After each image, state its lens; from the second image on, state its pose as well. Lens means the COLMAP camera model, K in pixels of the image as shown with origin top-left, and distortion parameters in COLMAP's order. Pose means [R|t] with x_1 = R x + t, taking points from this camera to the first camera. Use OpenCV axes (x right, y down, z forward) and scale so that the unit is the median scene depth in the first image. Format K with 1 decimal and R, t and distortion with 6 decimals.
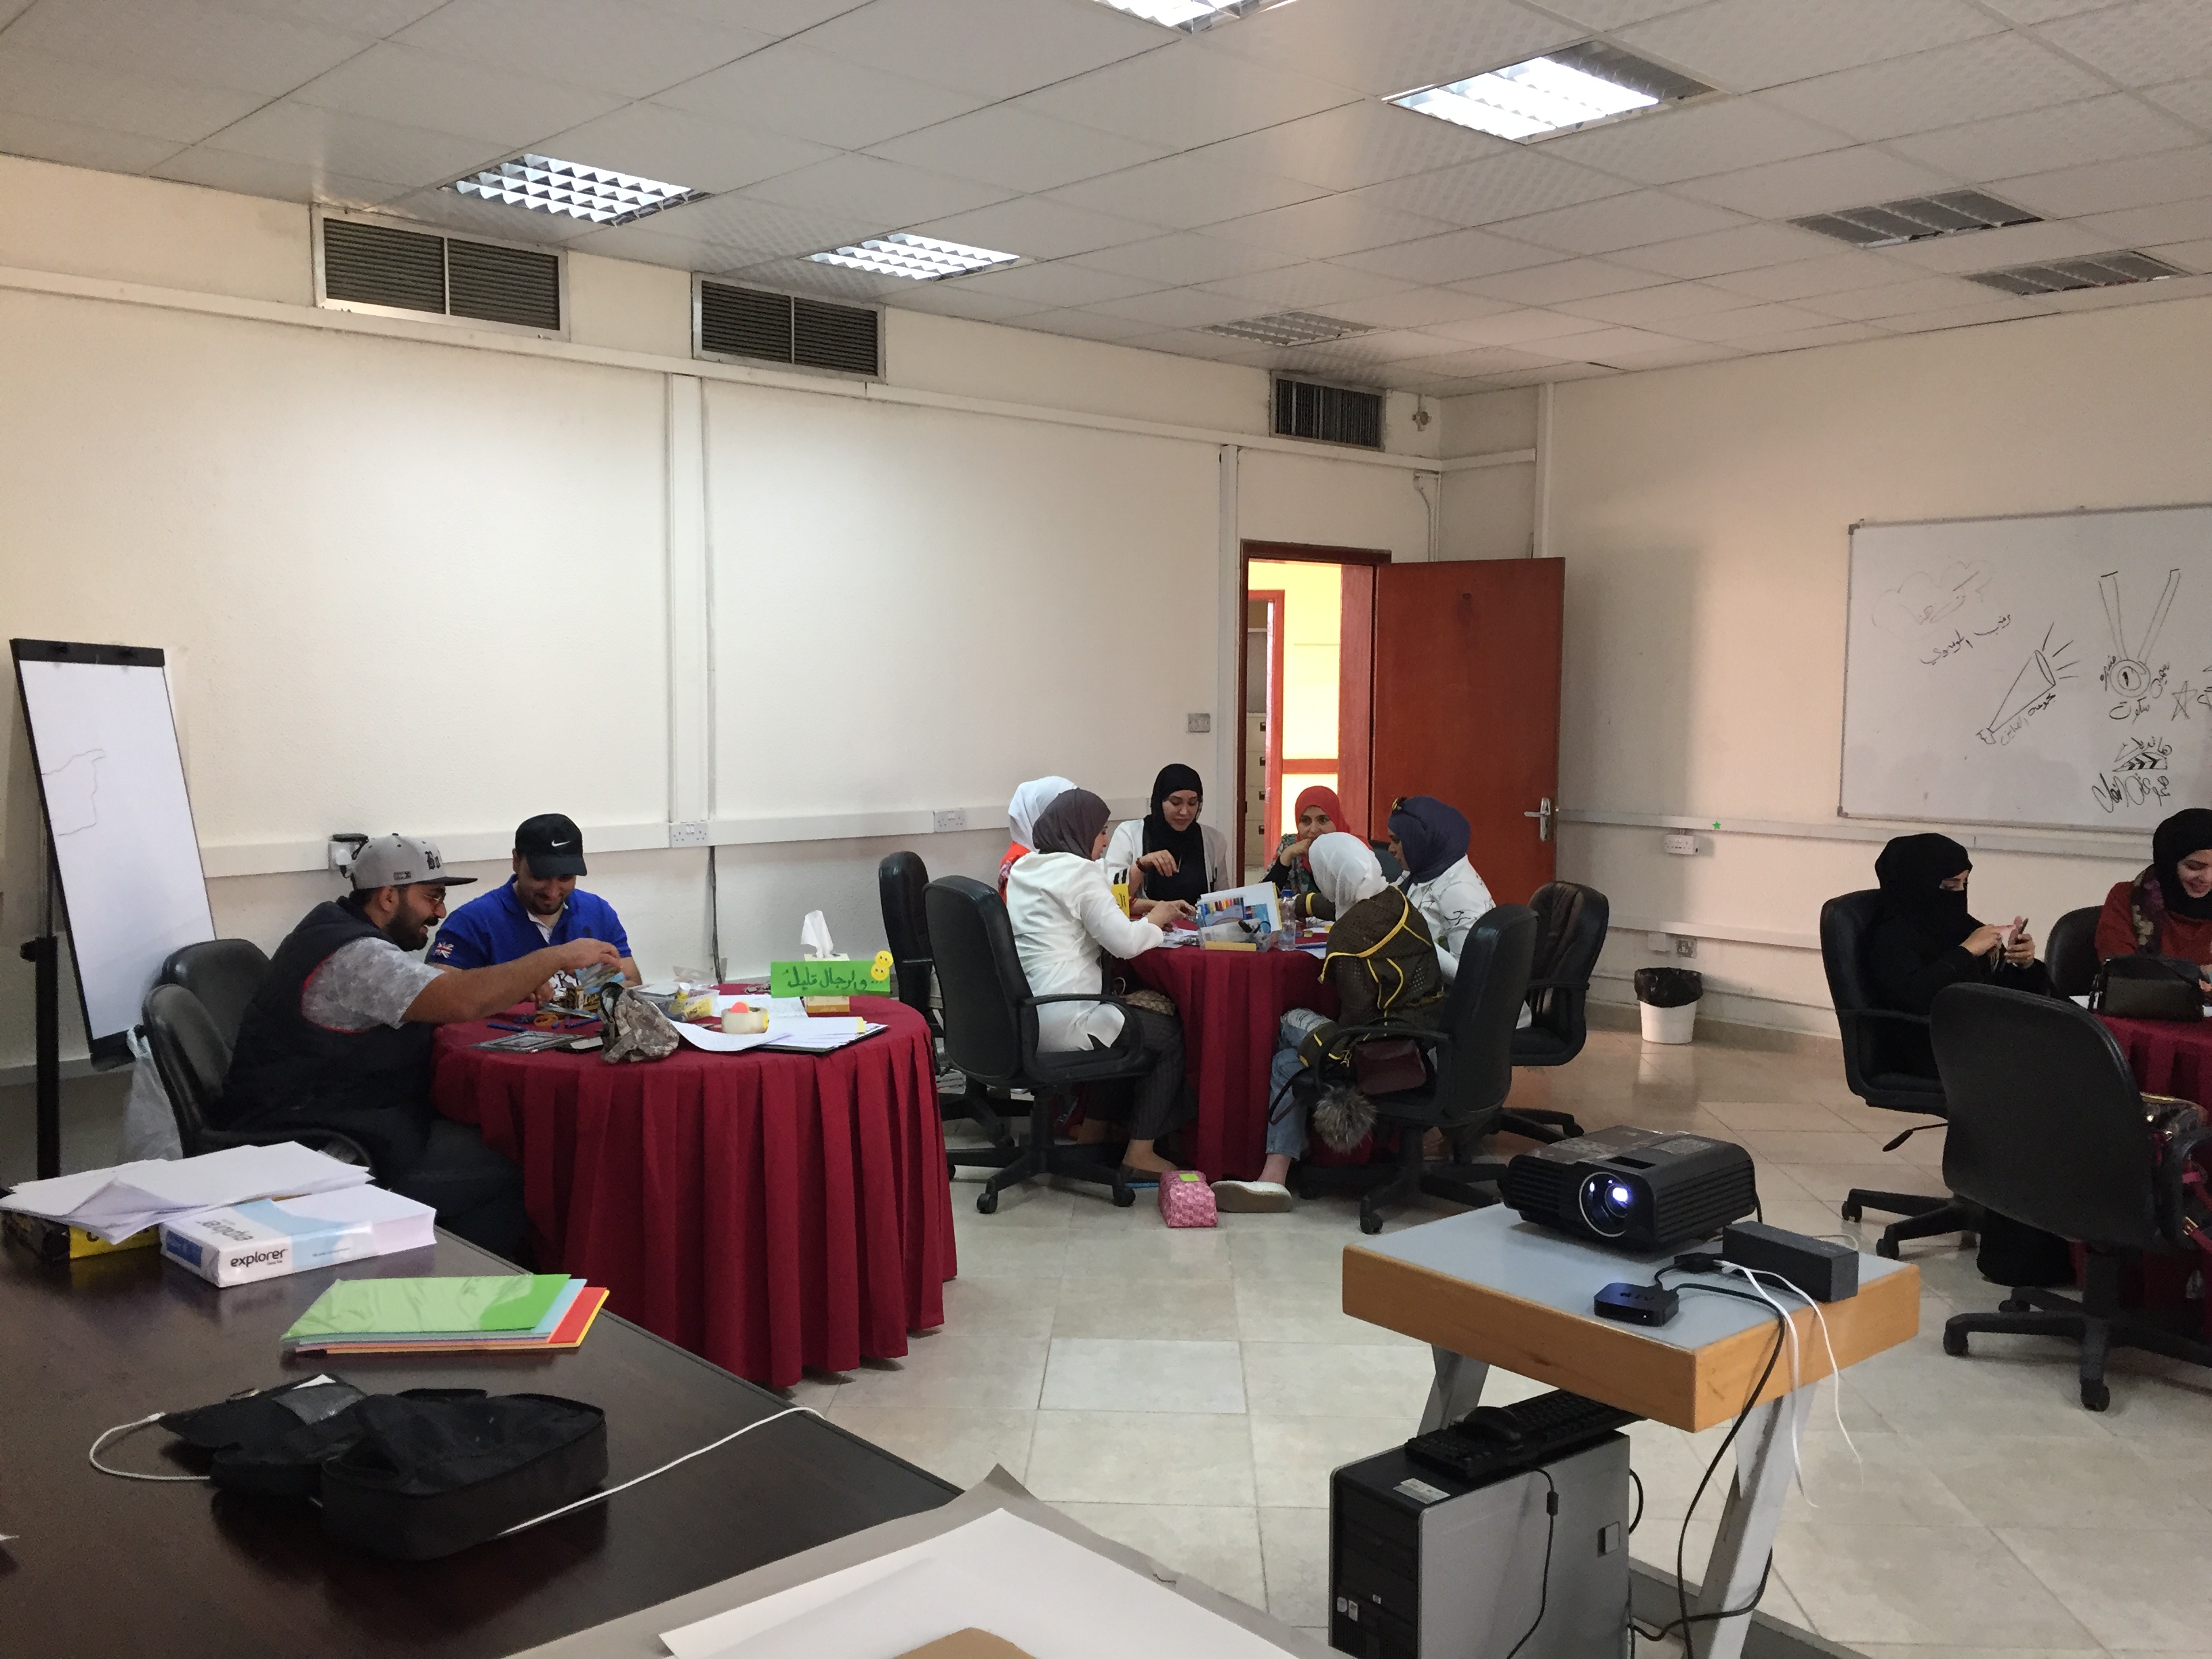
lens RADIAL K [[1891.3, 0, 1091.3], [0, 1891.3, 835.8], [0, 0, 1]] dist [0.074364, -0.103269]
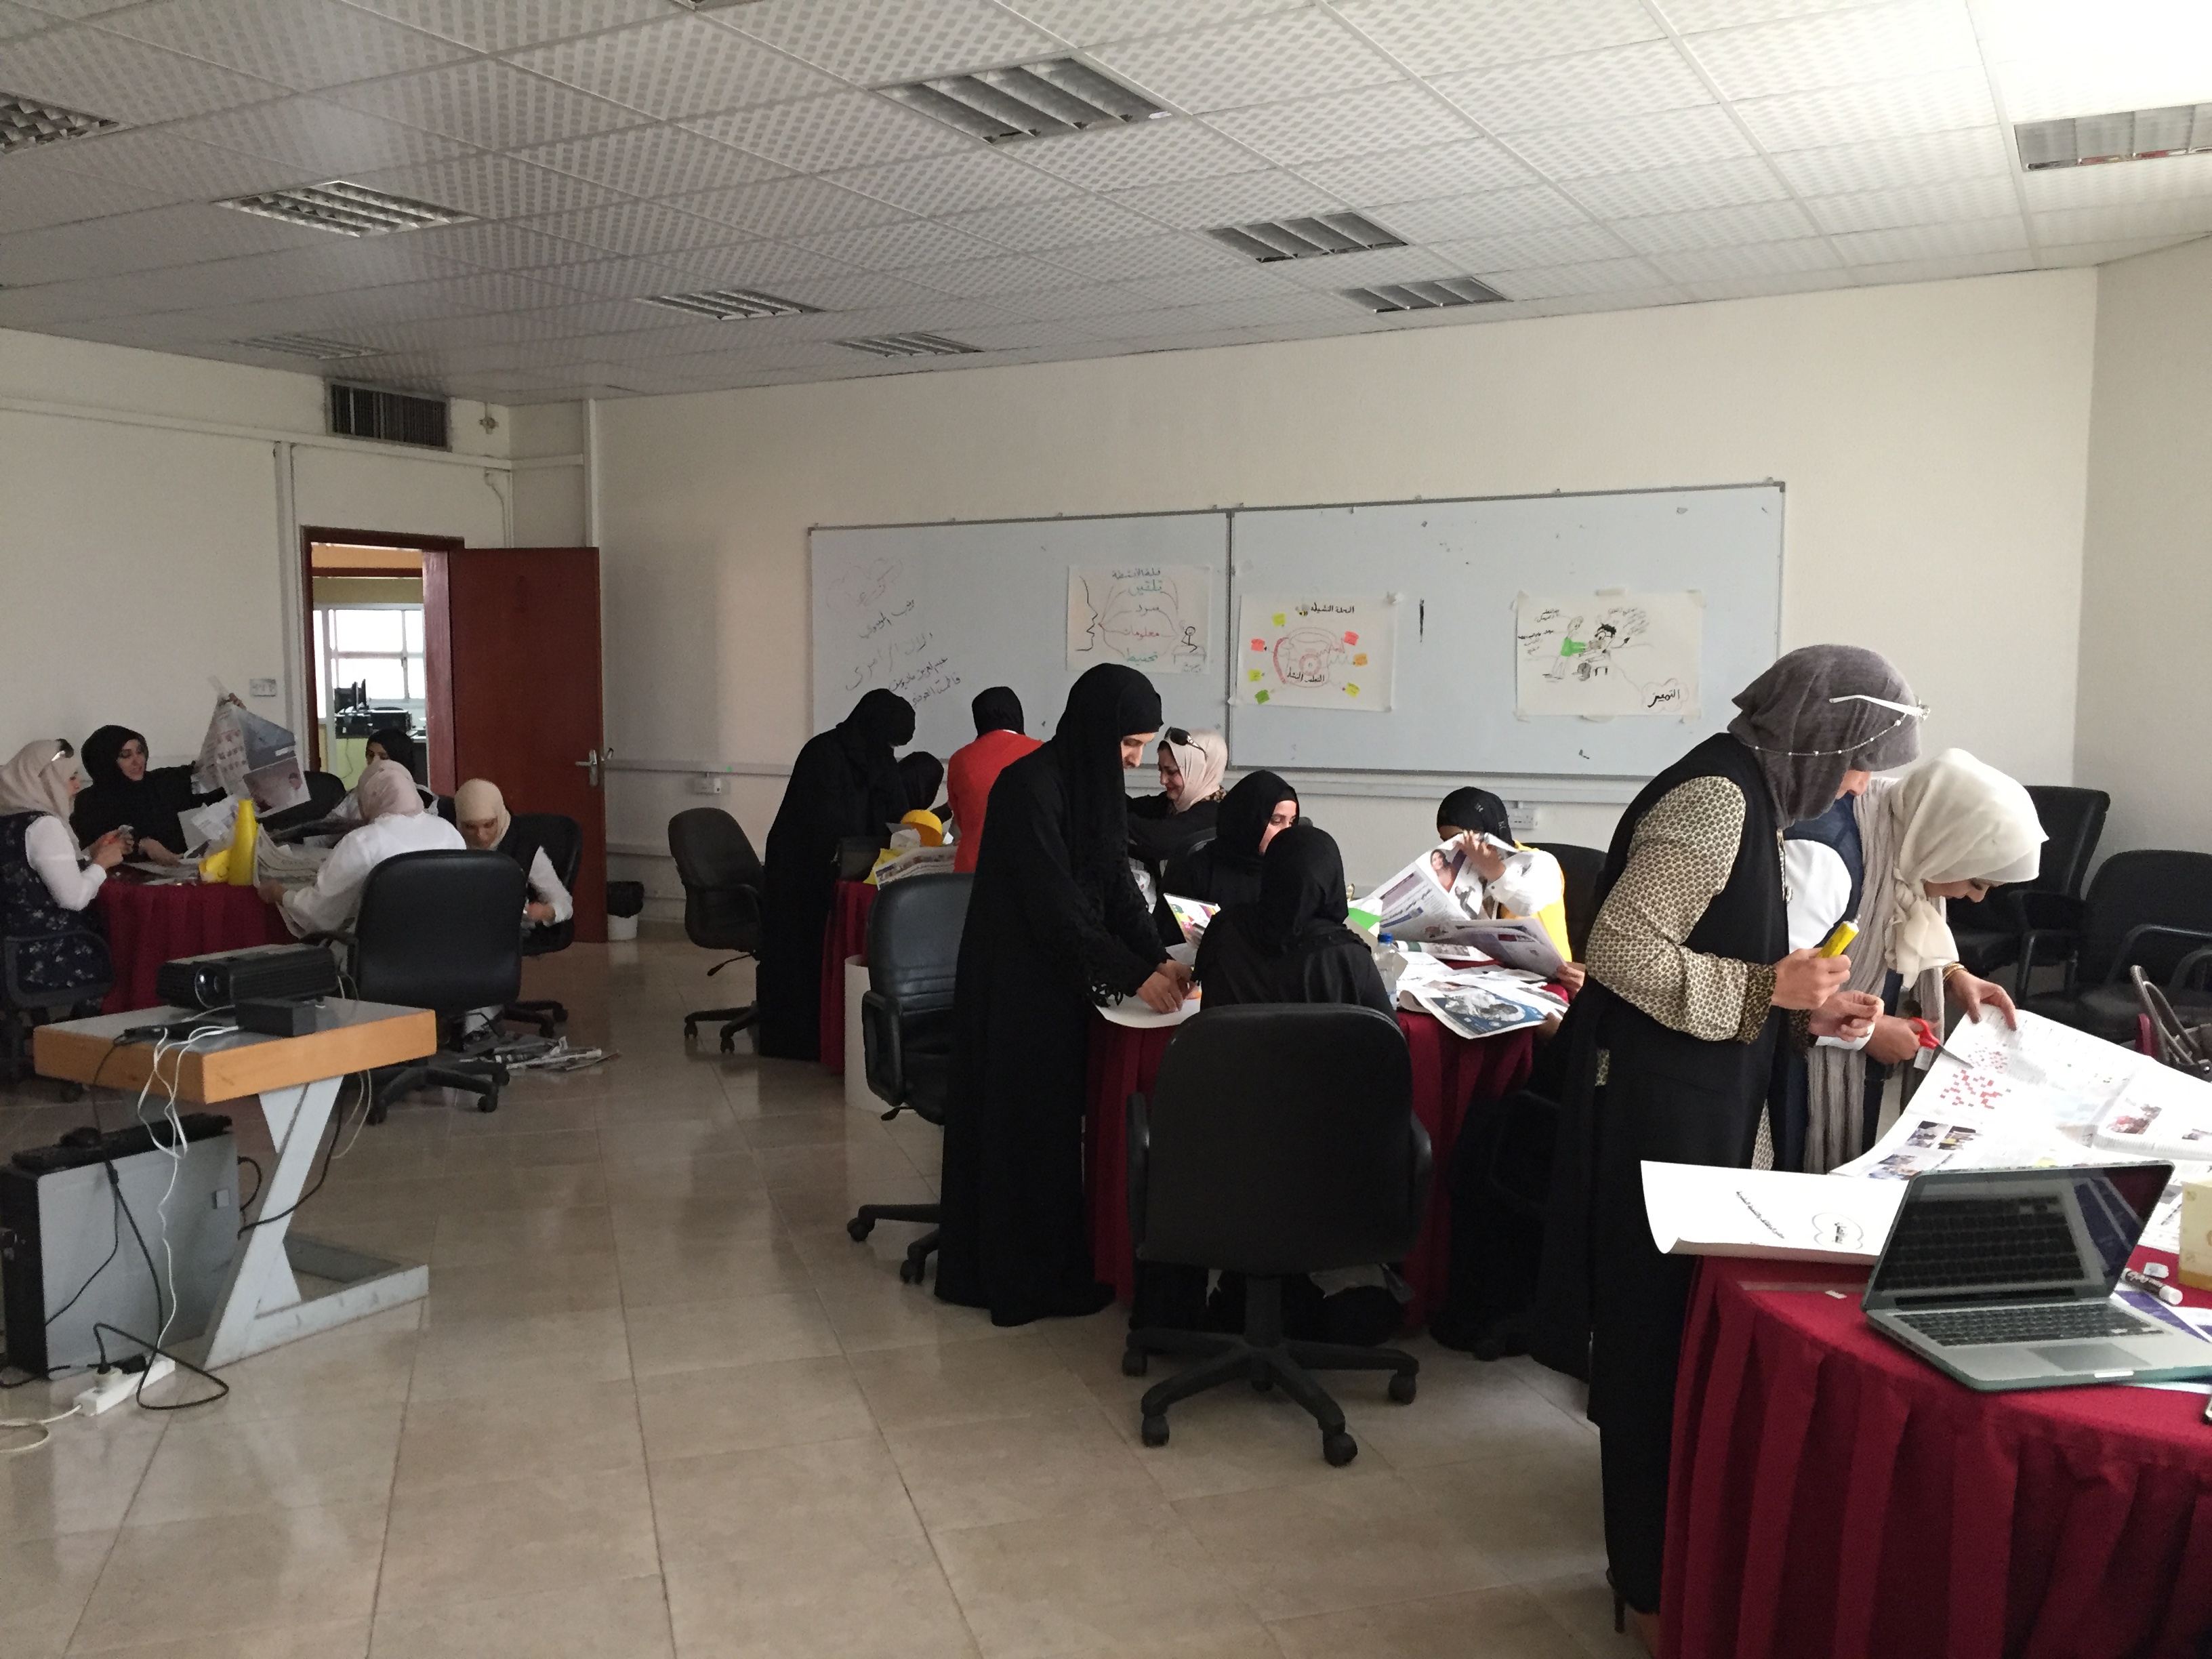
lens RADIAL K [[1891.3, 0, 1100.6], [0, 1891.3, 831.4], [0, 0, 1]] dist [0.074364, -0.103269]
pose [[0.945441, -0.034957, 0.323912, 0.196880], [0.031726, 0.999380, 0.015252, 0.030323], [-0.324245, -0.004144, 0.945964, -0.300546]]
